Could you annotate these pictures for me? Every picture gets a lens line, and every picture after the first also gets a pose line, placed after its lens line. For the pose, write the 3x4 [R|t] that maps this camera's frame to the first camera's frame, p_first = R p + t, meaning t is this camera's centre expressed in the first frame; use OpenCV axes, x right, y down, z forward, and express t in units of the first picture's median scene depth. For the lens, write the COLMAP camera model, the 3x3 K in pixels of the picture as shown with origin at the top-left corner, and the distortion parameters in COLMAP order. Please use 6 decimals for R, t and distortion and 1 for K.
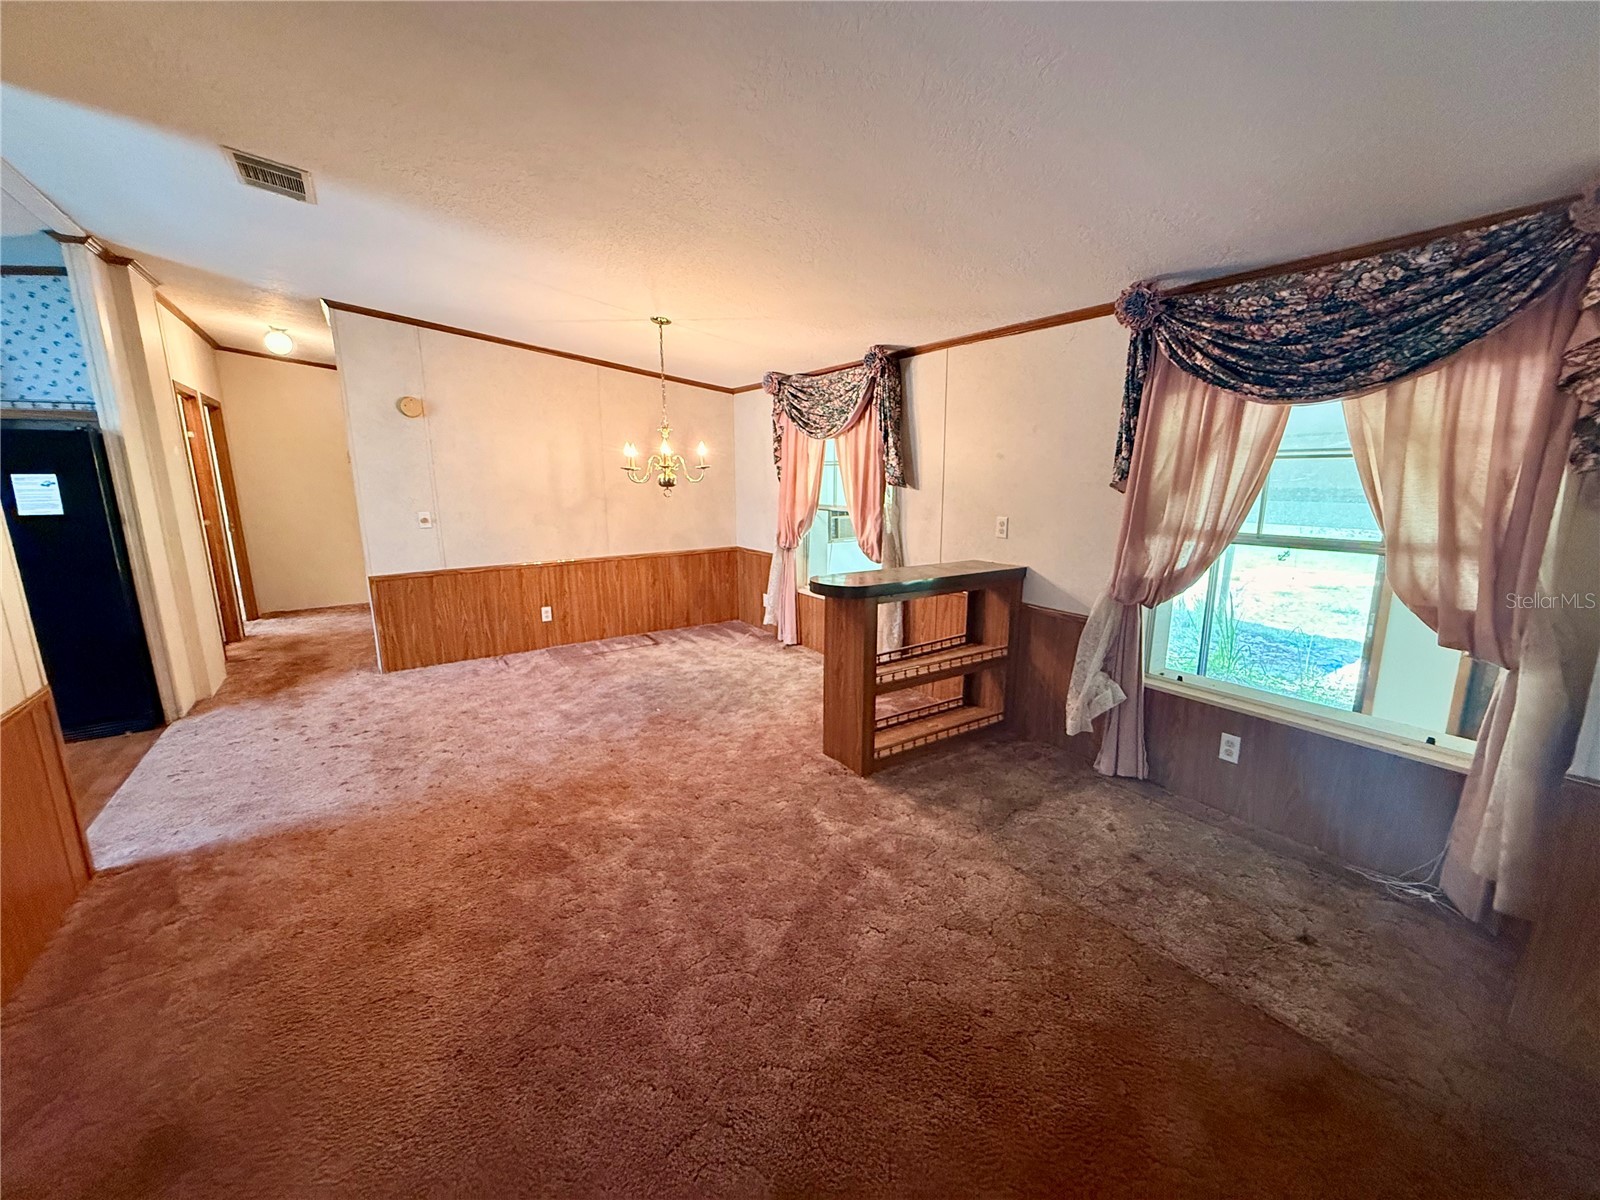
lens RADIAL K [[641.7, 0, 799.4], [0, 641.7, 602.1], [0, 0, 1]] dist [0.002701, -0.000500]
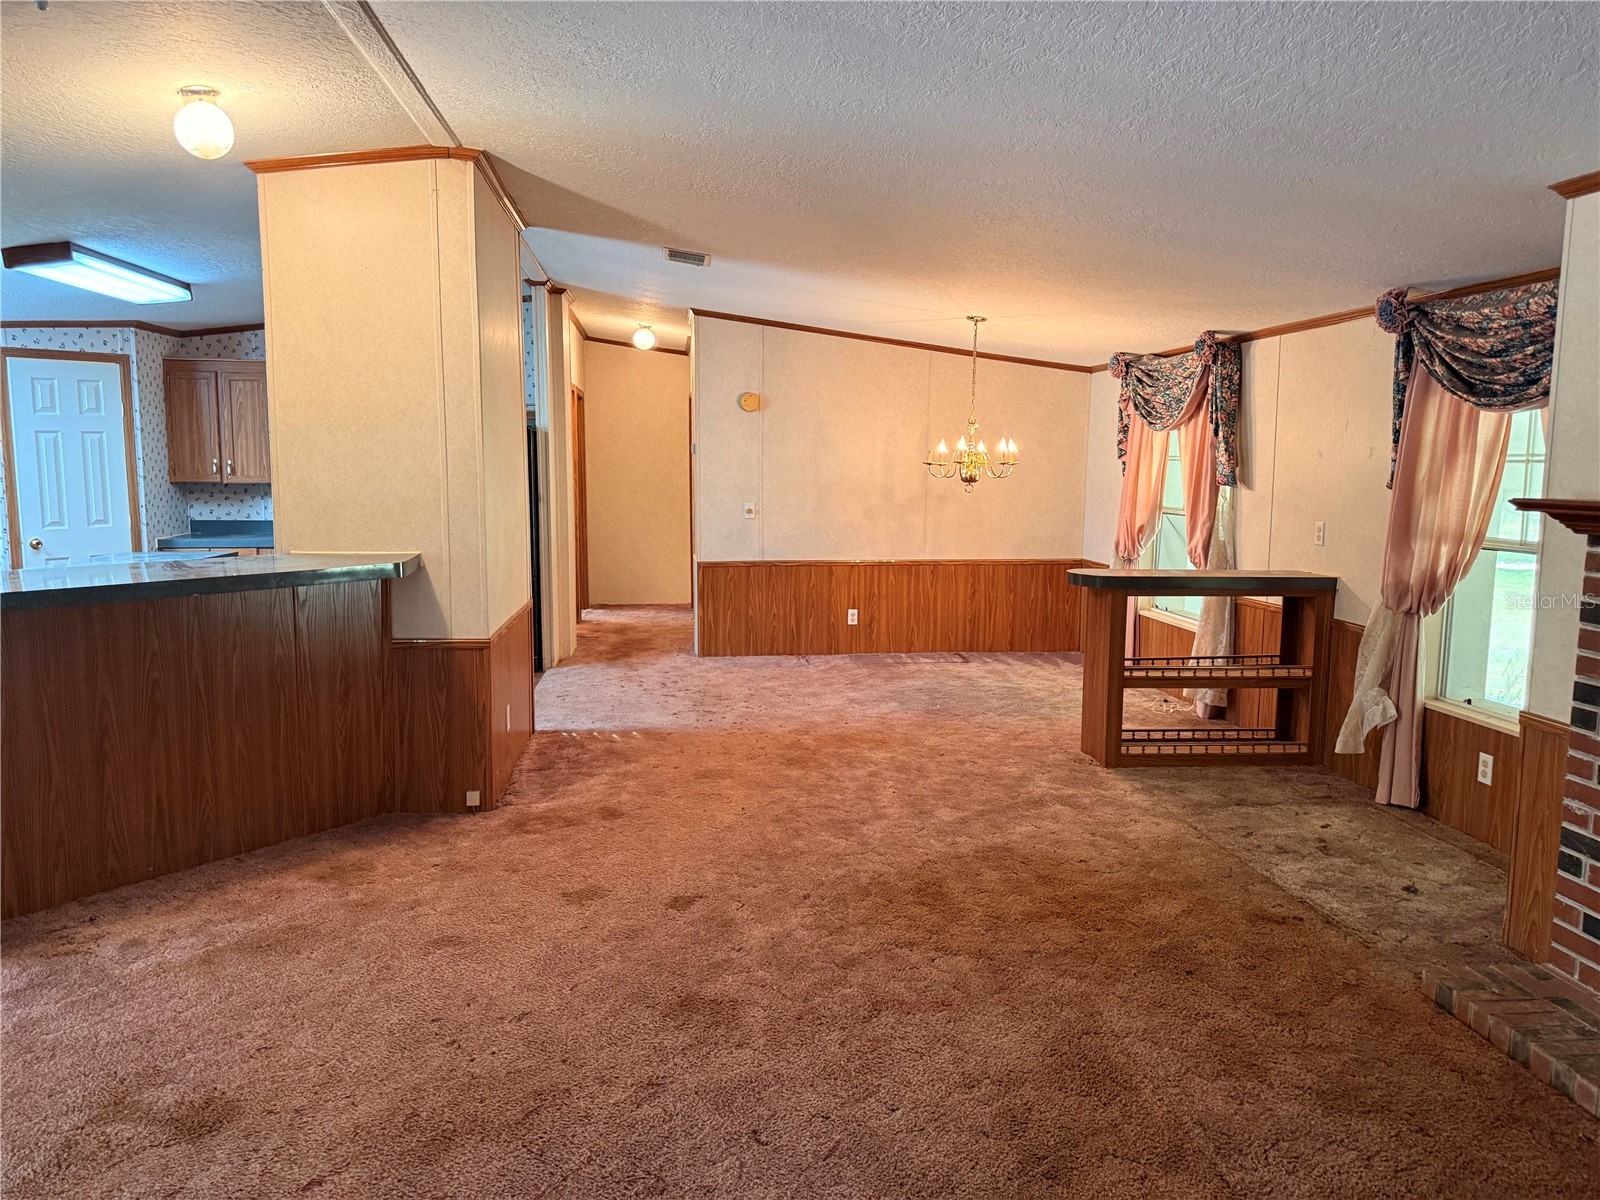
lens RADIAL K [[1133.1, 0, 798.2], [0, 1133.1, 604.2], [0, 0, 1]] dist [-0.000399, -0.020311]
pose [[0.890912, 0.067741, -0.449096, 0.352593], [-0.102026, 0.993392, -0.052557, 0.125122], [0.442569, 0.092643, 0.891936, -0.646643]]
